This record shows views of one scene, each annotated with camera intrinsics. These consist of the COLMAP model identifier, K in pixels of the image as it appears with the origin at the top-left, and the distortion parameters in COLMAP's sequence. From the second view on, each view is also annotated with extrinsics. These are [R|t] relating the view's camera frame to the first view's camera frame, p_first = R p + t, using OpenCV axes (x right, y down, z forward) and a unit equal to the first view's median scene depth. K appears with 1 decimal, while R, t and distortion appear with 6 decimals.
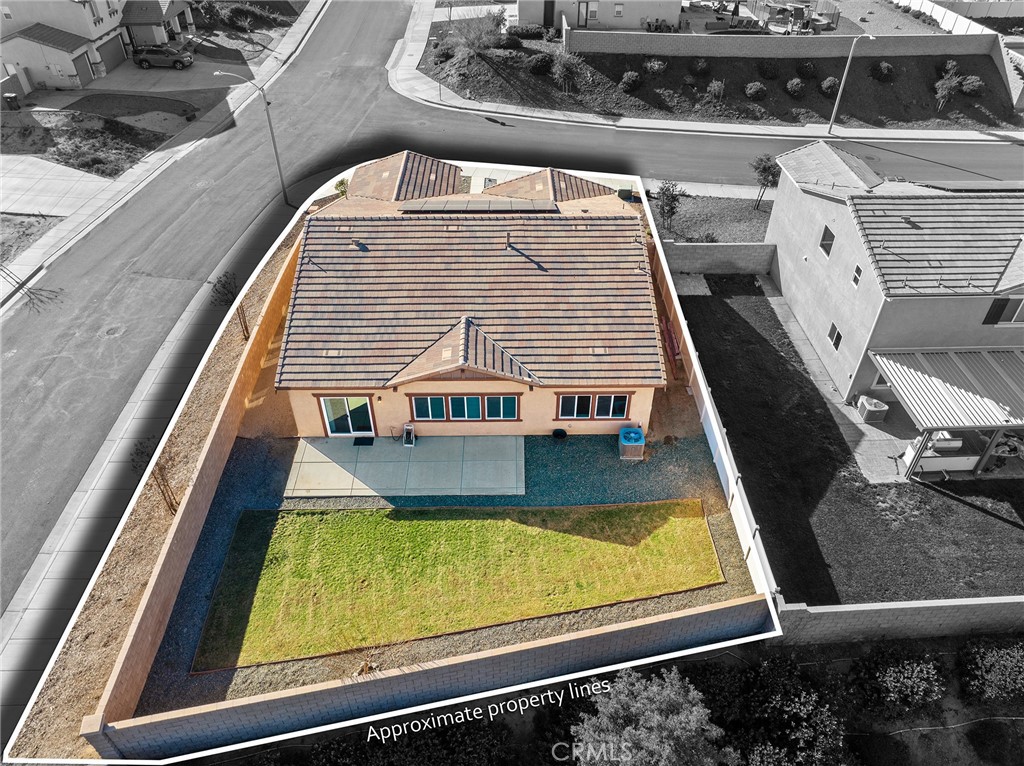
lens RADIAL K [[723.9, 0, 515.0], [0, 723.9, 380.8], [0, 0, 1]] dist [-0.043550, 0.012873]
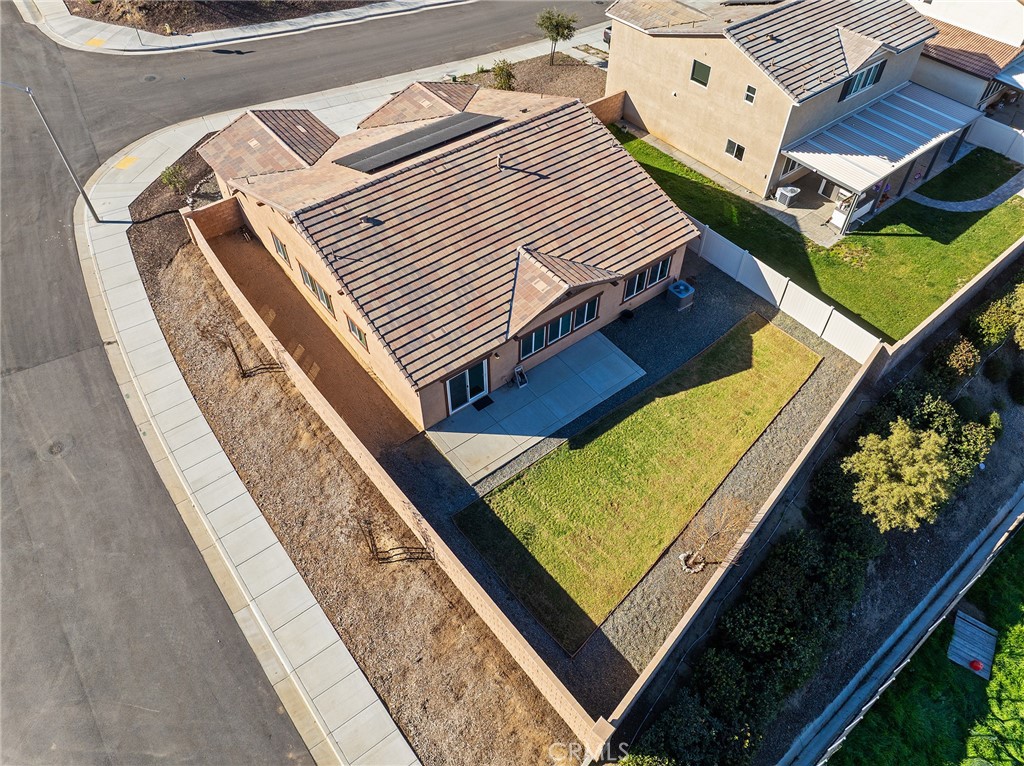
lens RADIAL K [[723.9, 0, 517.3], [0, 723.9, 381.7], [0, 0, 1]] dist [-0.043550, 0.012873]
pose [[0.798198, -0.452821, 0.397282, -0.513581], [0.380709, 0.890299, 0.249859, -0.160602], [-0.466841, -0.048188, 0.883027, 0.092554]]
